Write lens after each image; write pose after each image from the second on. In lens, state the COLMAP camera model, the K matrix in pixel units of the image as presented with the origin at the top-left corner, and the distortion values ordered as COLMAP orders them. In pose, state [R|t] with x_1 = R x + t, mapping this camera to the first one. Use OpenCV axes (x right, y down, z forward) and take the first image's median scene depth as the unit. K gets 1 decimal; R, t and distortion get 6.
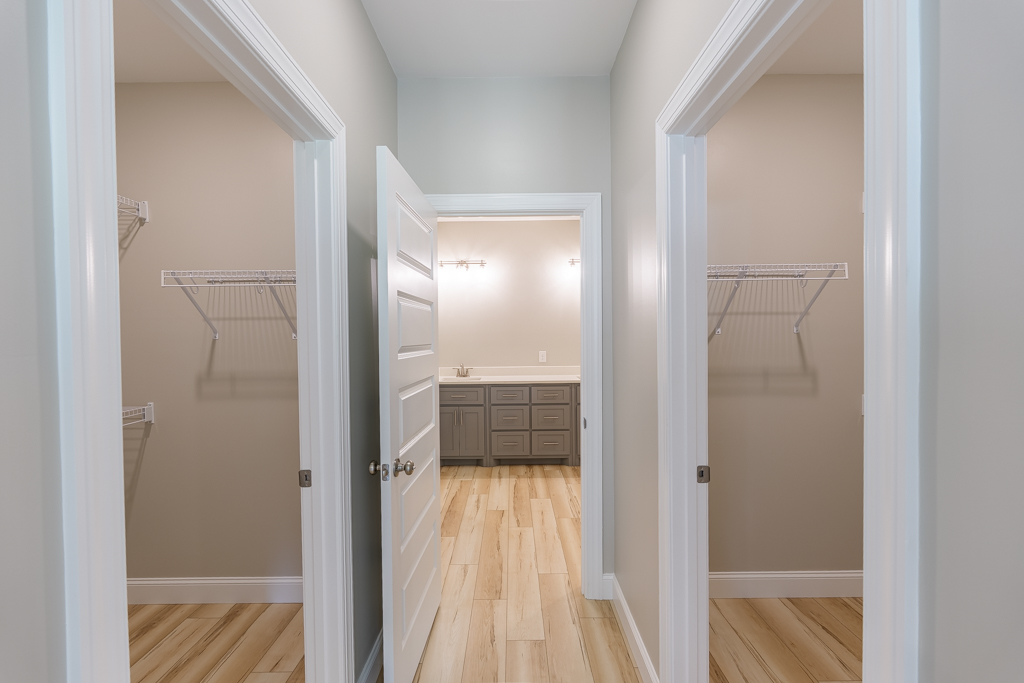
lens RADIAL K [[445.9, 0, 514.1], [0, 445.9, 341.0], [0, 0, 1]] dist [0.002028, -0.000957]
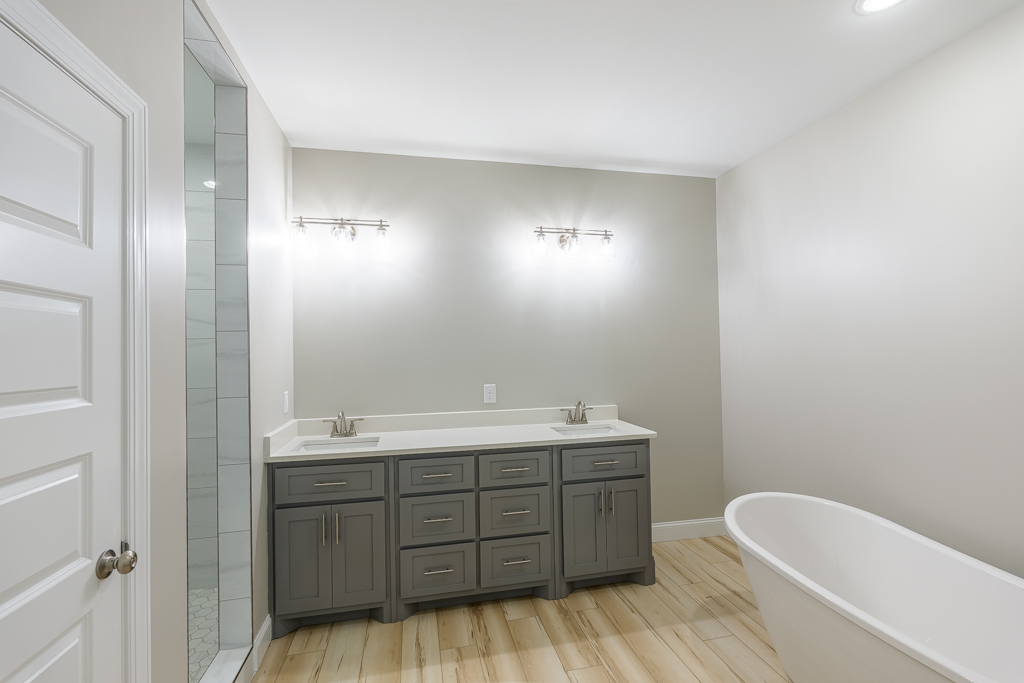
lens RADIAL K [[445.9, 0, 509.6], [0, 445.9, 344.0], [0, 0, 1]] dist [0.002028, -0.000957]
pose [[0.977766, -0.000554, 0.209699, -0.035774], [0.007610, 0.999432, -0.032843, -0.010974], [-0.209562, 0.033708, 0.977214, 0.476226]]
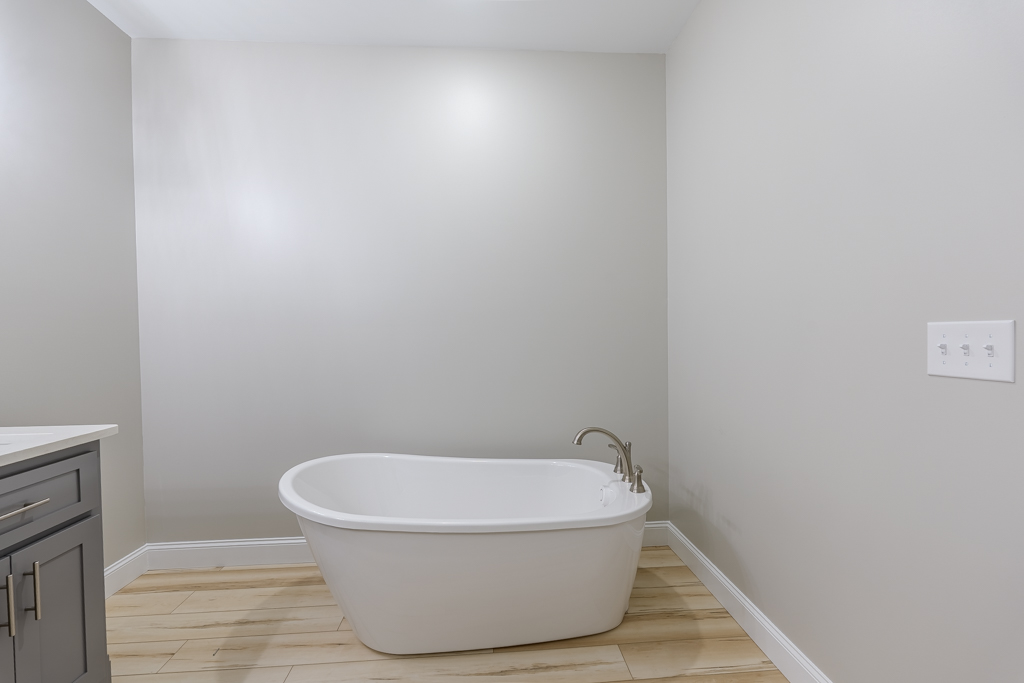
lens RADIAL K [[445.9, 0, 513.9], [0, 445.9, 344.2], [0, 0, 1]] dist [0.002028, -0.000957]
pose [[-0.062236, -0.008575, 0.998025, -0.061184], [0.029568, 0.999508, 0.010431, 0.034320], [-0.997623, 0.030159, -0.061952, 0.744156]]
